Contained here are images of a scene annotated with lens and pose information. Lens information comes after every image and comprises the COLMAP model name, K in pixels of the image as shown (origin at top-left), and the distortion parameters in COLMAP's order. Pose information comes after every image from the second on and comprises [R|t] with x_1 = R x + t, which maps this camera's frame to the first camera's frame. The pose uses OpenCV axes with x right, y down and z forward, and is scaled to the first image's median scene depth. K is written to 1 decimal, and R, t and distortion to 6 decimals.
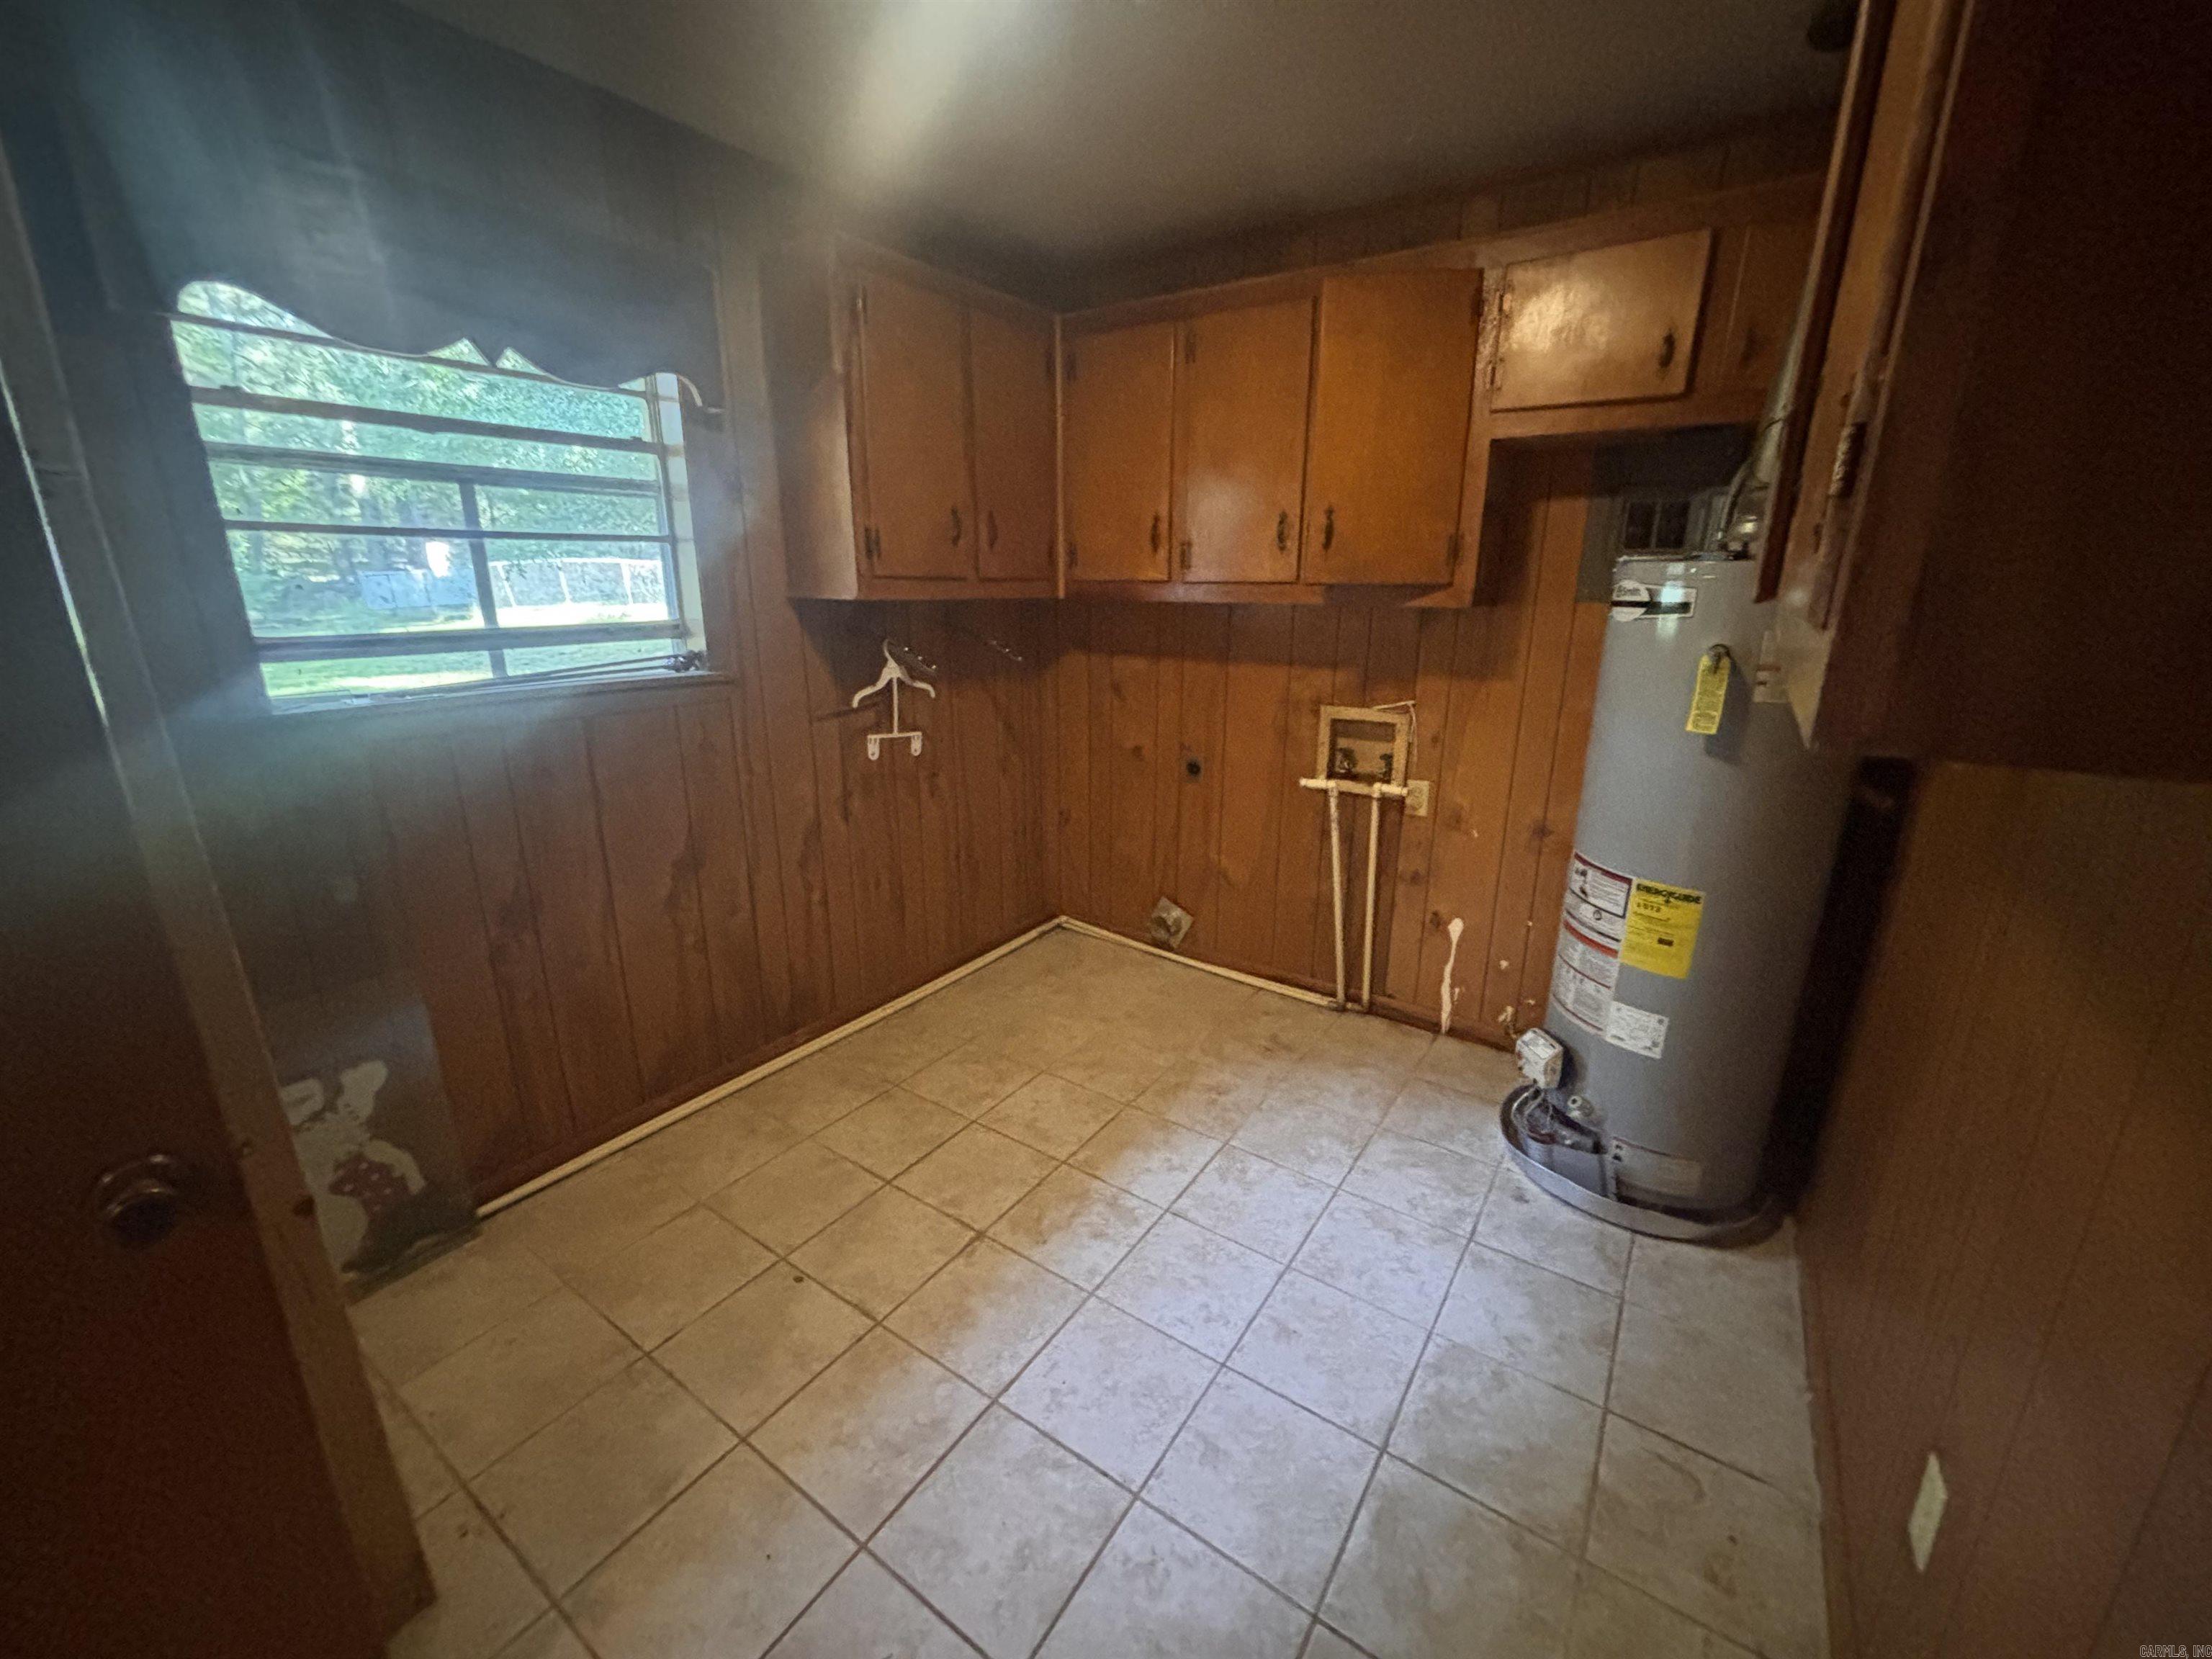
lens RADIAL K [[886.5, 0, 1103.0], [0, 886.5, 831.3], [0, 0, 1]] dist [0.000601, 0.000182]
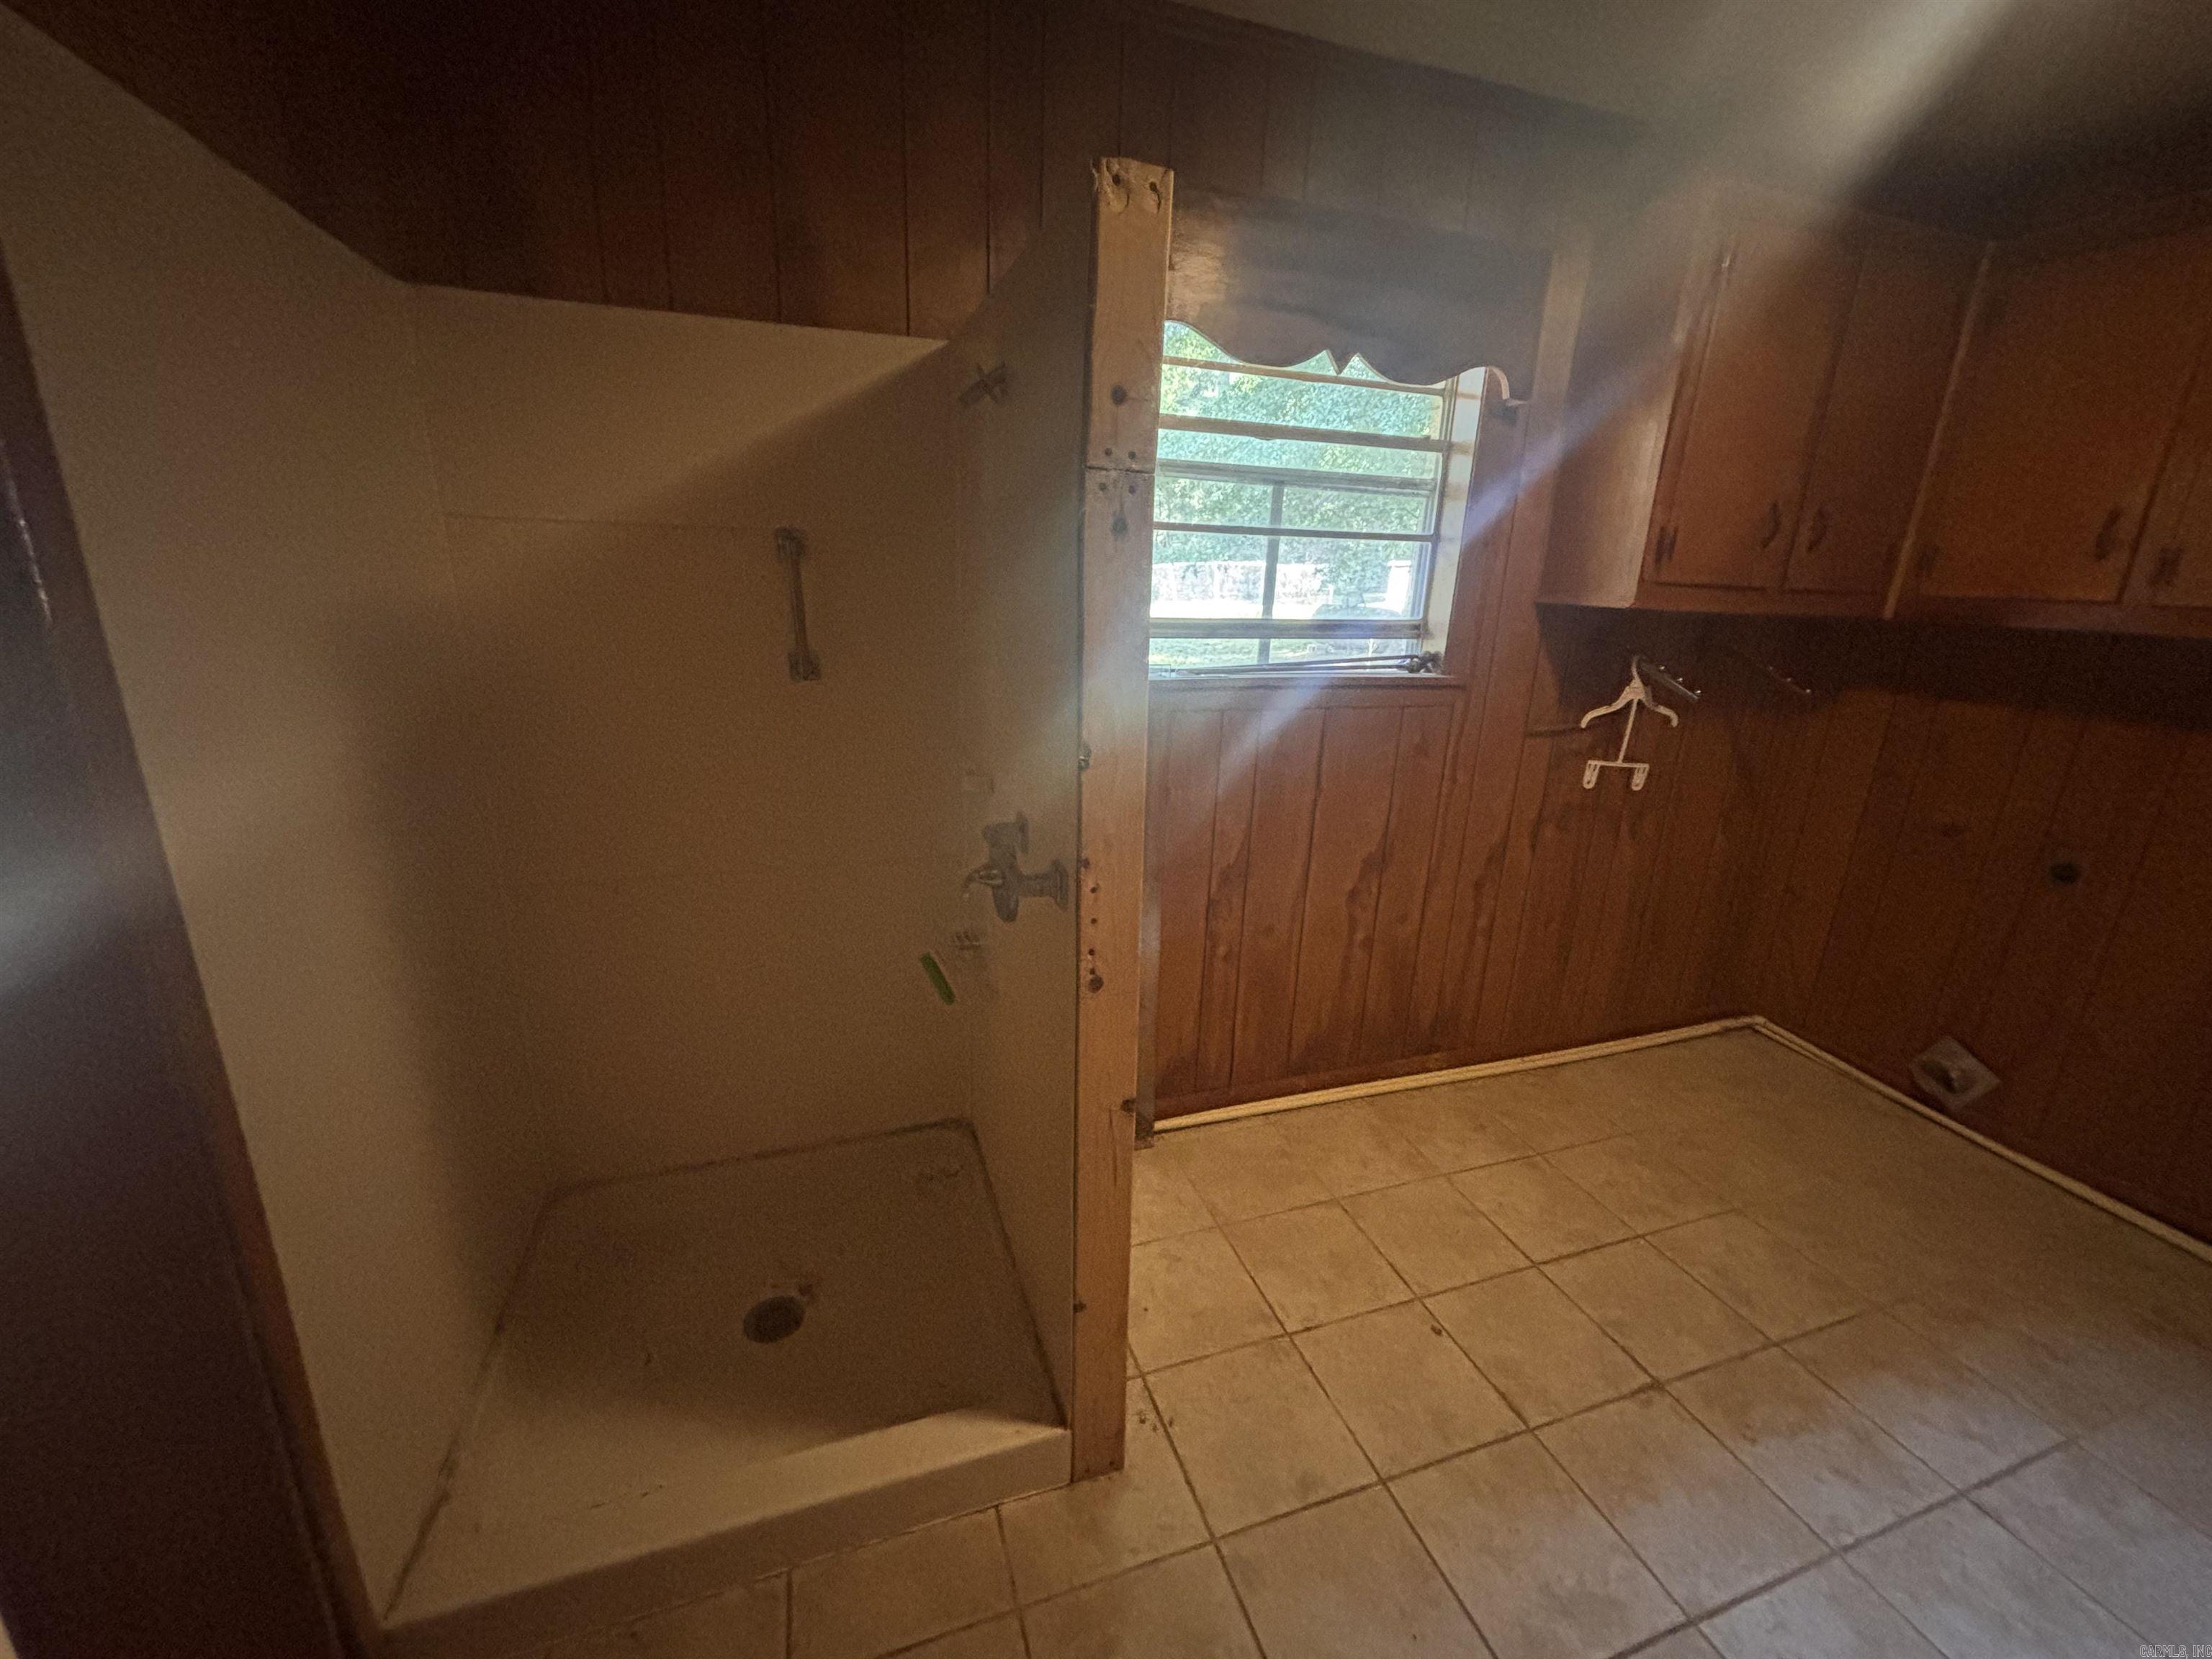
lens RADIAL K [[886.5, 0, 1093.2], [0, 886.5, 824.7], [0, 0, 1]] dist [0.000601, 0.000182]
pose [[0.799560, 0.189354, -0.569956, -0.163128], [-0.195656, 0.979351, 0.050891, 0.006794], [0.567823, 0.070825, 0.820098, -0.003225]]
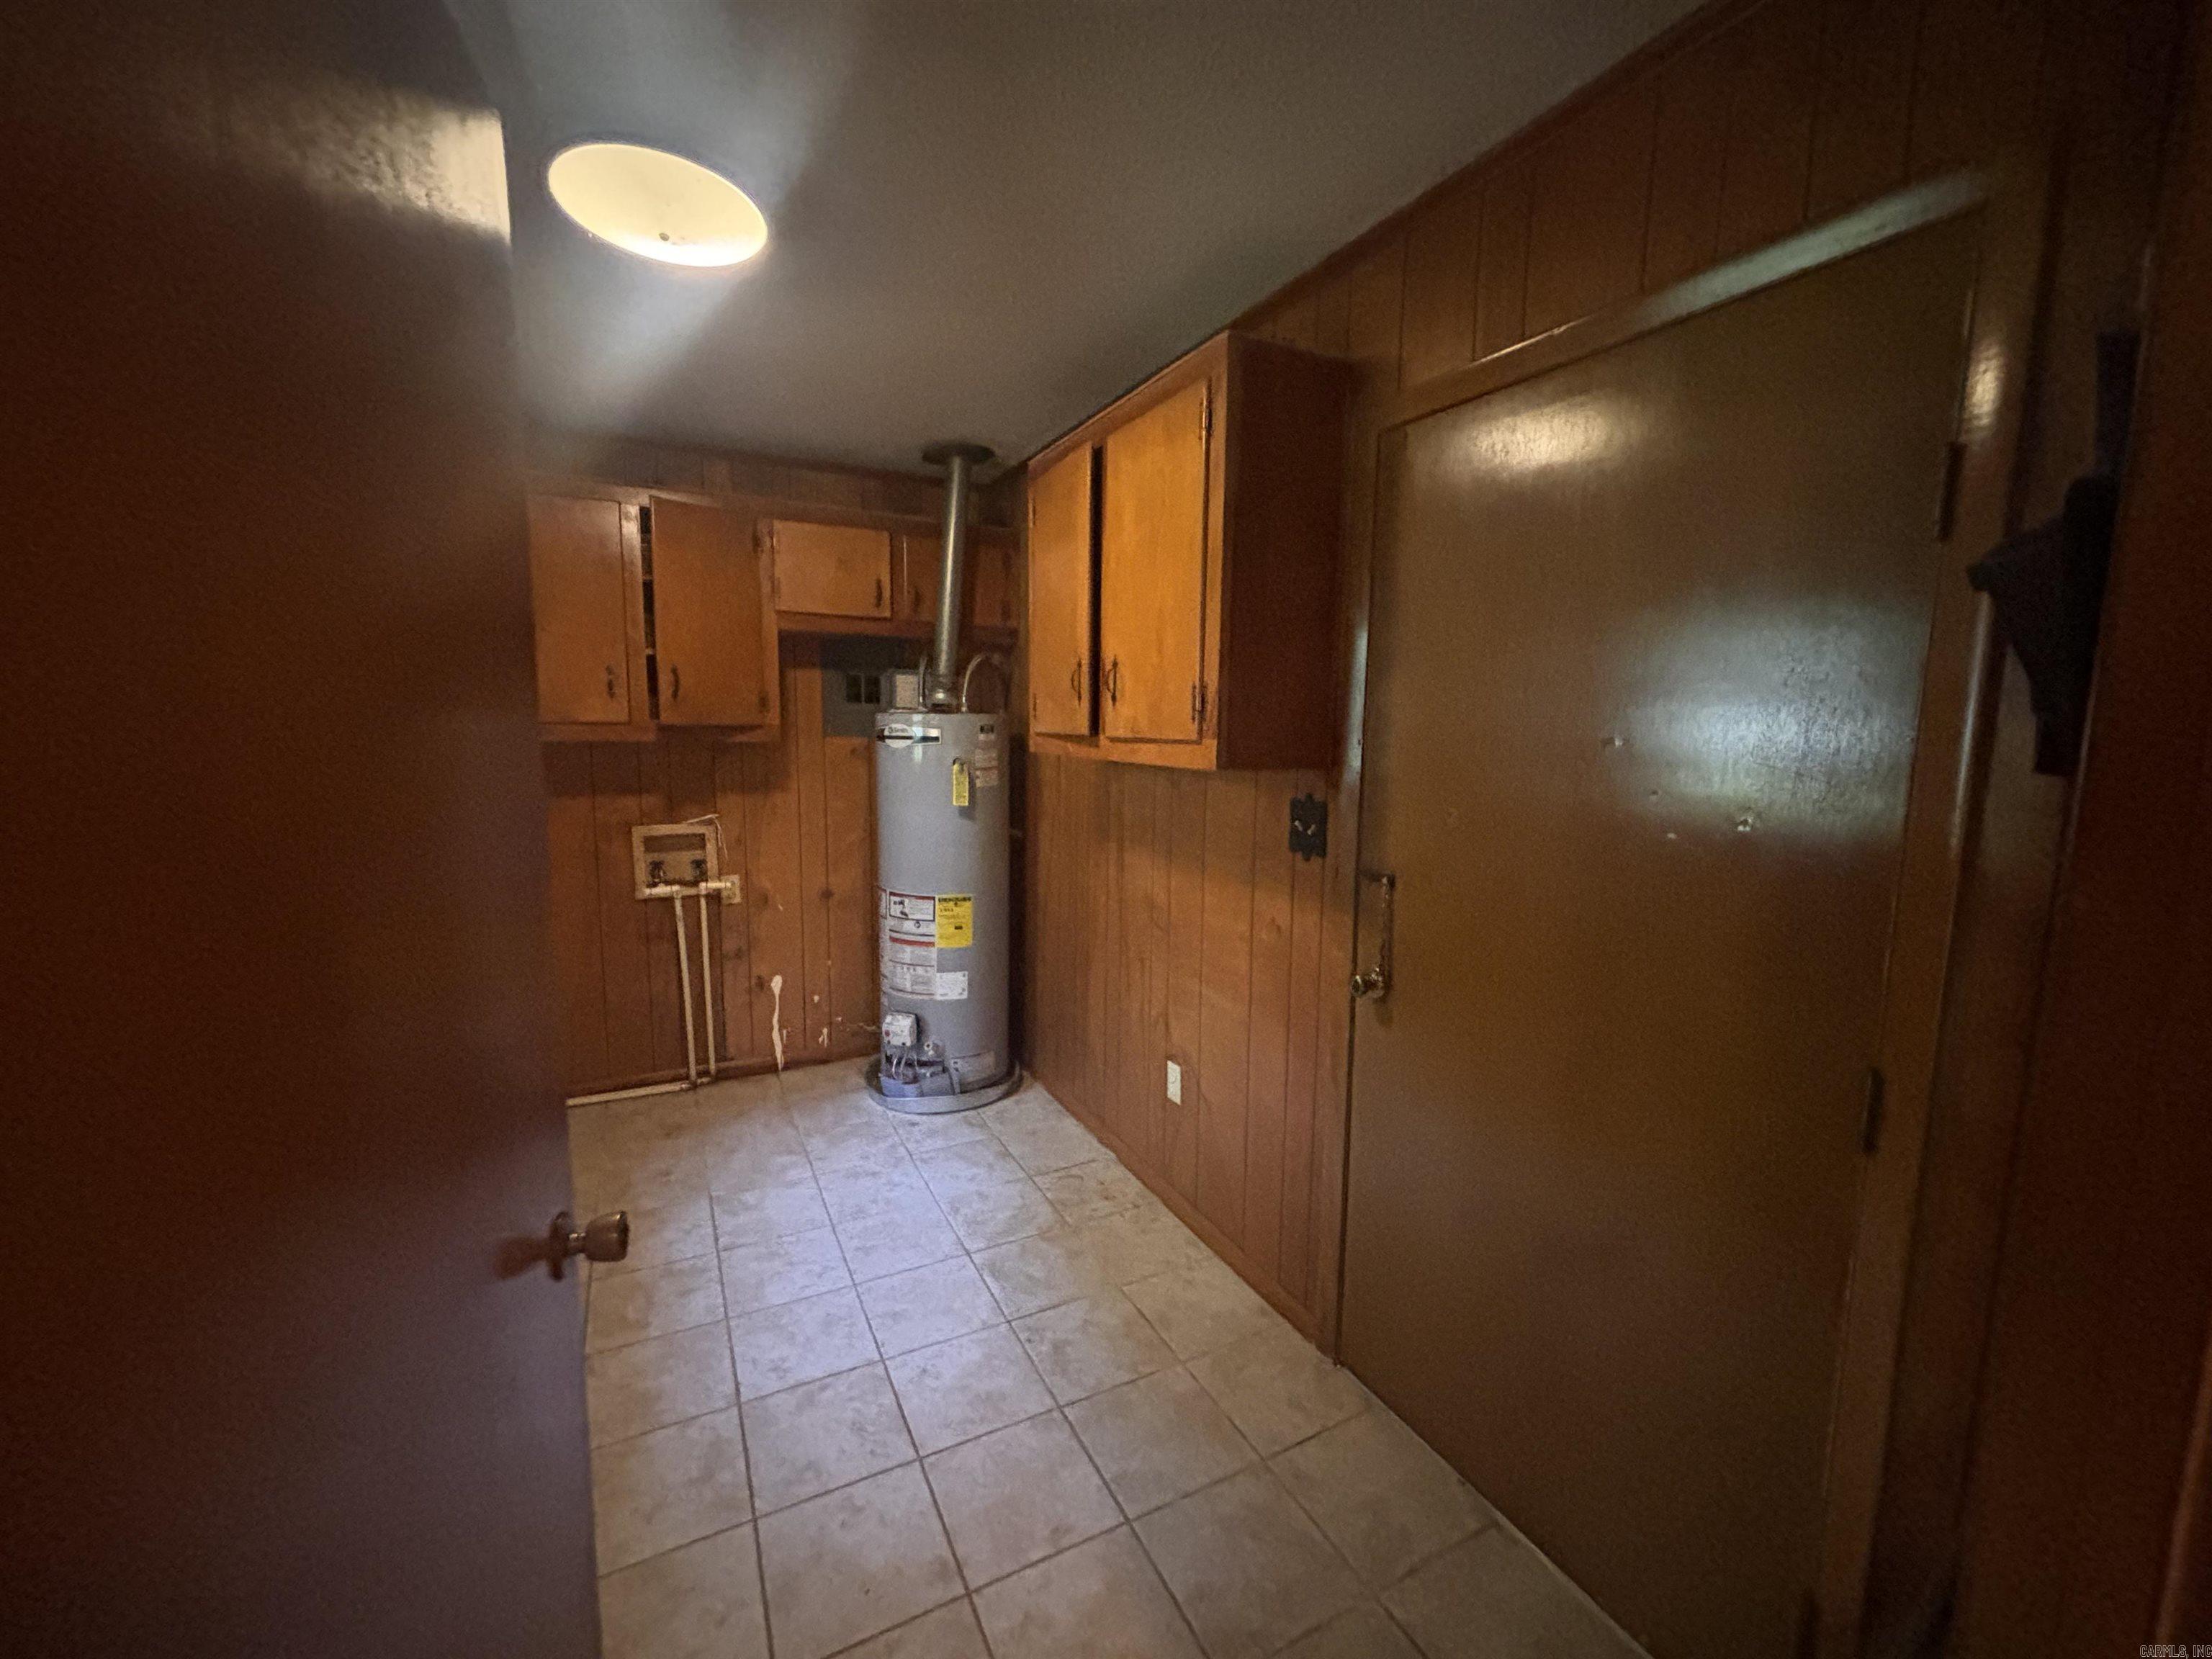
lens RADIAL K [[886.5, 0, 1116.2], [0, 886.5, 827.6], [0, 0, 1]] dist [0.000601, 0.000182]
pose [[0.463920, -0.101303, 0.880066, -0.590746], [0.232504, 0.972537, -0.010616, 0.020738], [-0.854822, 0.209544, 0.474733, -0.098368]]
